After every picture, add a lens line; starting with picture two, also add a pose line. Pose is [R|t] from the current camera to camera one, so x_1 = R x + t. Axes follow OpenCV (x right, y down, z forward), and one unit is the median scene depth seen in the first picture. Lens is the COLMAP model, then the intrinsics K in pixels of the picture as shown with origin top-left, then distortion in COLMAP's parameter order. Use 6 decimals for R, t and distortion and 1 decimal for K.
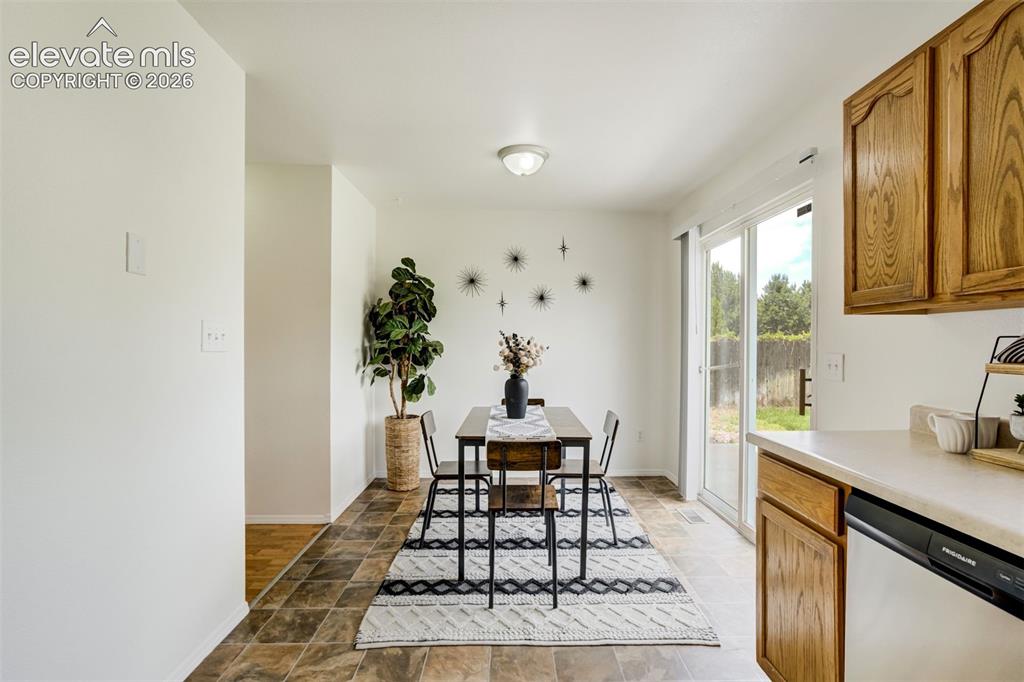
lens RADIAL K [[470.9, 0, 514.8], [0, 470.9, 342.0], [0, 0, 1]] dist [-0.003866, 0.000203]
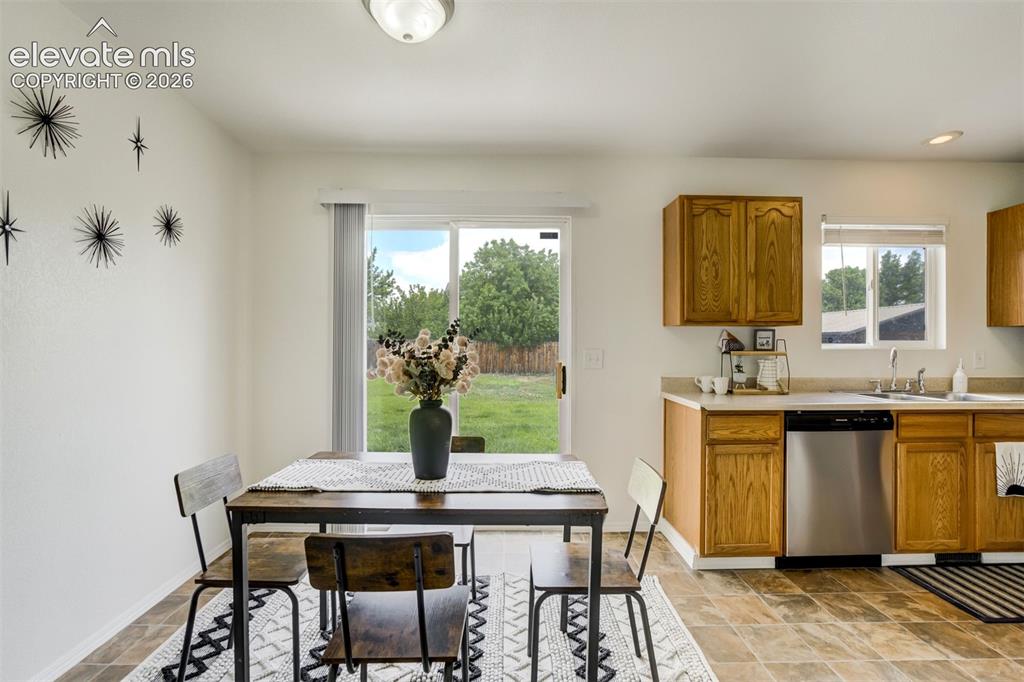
lens RADIAL K [[494.7, 0, 511.6], [0, 494.7, 345.6], [0, 0, 1]] dist [-0.016865, 0.007627]
pose [[-0.008279, -0.006812, 0.999943, -0.687369], [-0.003601, 0.999971, 0.006783, 0.003294], [-0.999959, -0.003545, -0.008304, 1.069851]]
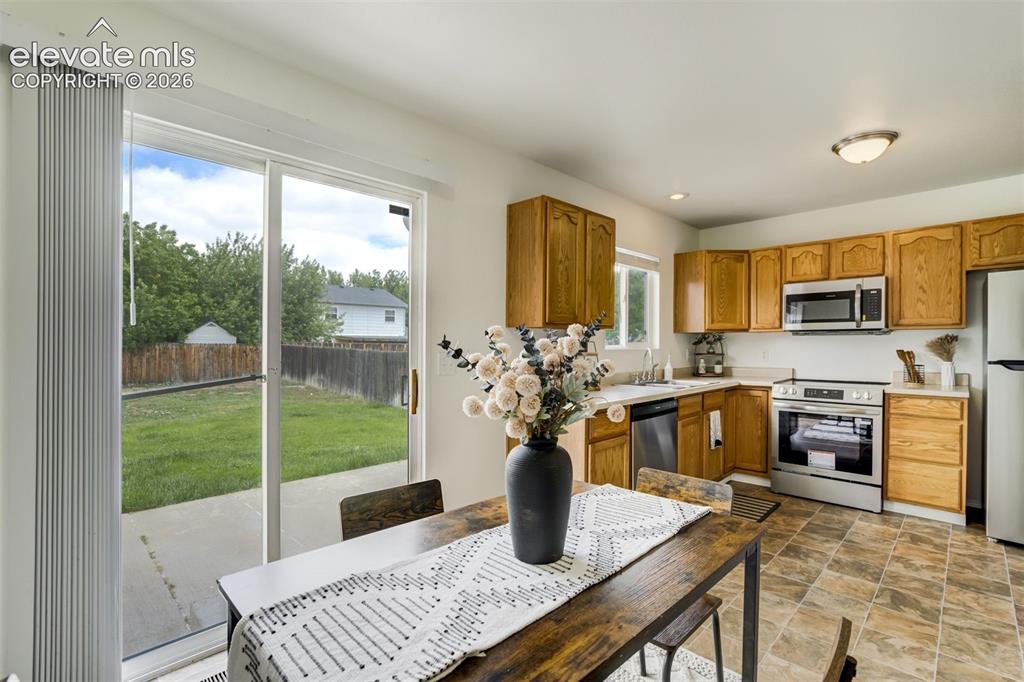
lens RADIAL K [[490.8, 0, 534.1], [0, 490.8, 350.5], [0, 0, 1]] dist [-0.024551, 0.000408]
pose [[-0.714648, -0.010365, 0.699407, -0.310976], [-0.000507, 0.999898, 0.014299, 0.000850], [-0.699484, 0.009864, -0.714580, 1.491010]]
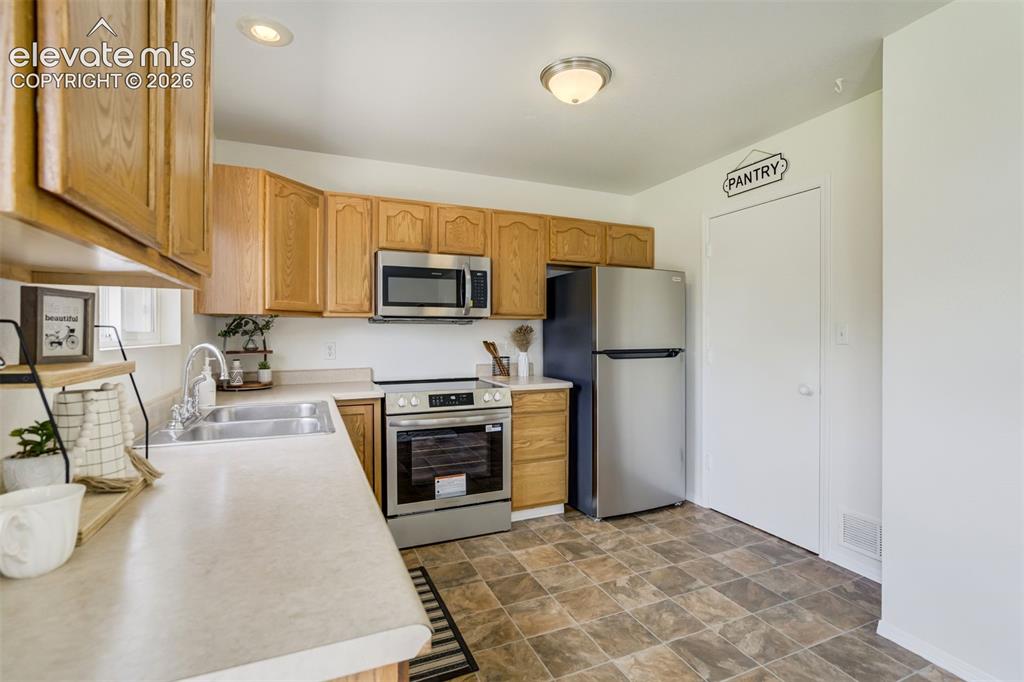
lens RADIAL K [[473.8, 0, 539.4], [0, 473.8, 340.7], [0, 0, 1]] dist [-0.015838, 0.000237]
pose [[-0.916547, 0.004696, -0.399899, 0.367519], [-0.002228, 0.999856, 0.016848, -0.004176], [0.399920, 0.016333, -0.916404, 0.889933]]
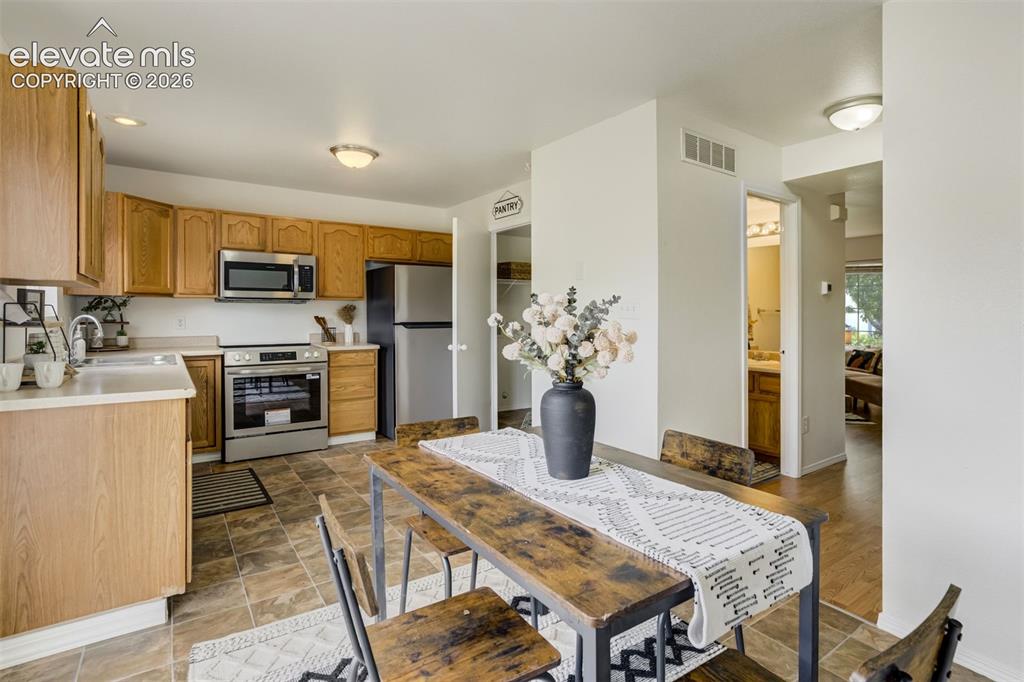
lens RADIAL K [[465.7, 0, 561.0], [0, 465.7, 320.2], [0, 0, 1]] dist [-0.004154, -0.000525]
pose [[-0.788872, 0.004001, -0.614544, 0.322880], [-0.009218, 0.999789, 0.018342, -0.006047], [0.614488, 0.020135, -0.788669, 1.621368]]
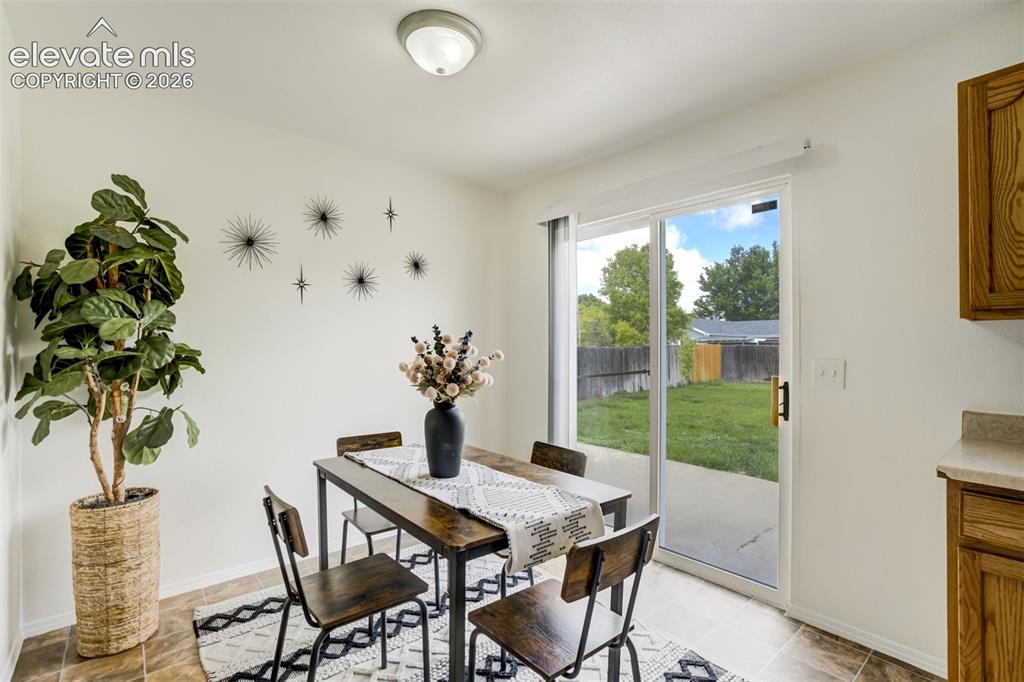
lens RADIAL K [[474.6, 0, 508.3], [0, 474.6, 347.8], [0, 0, 1]] dist [-0.017199, 0.000684]
pose [[0.773958, 0.001014, 0.633236, -0.362183], [-0.004130, 0.999986, 0.003446, -0.000034], [-0.633223, -0.005282, 0.773951, 0.571975]]
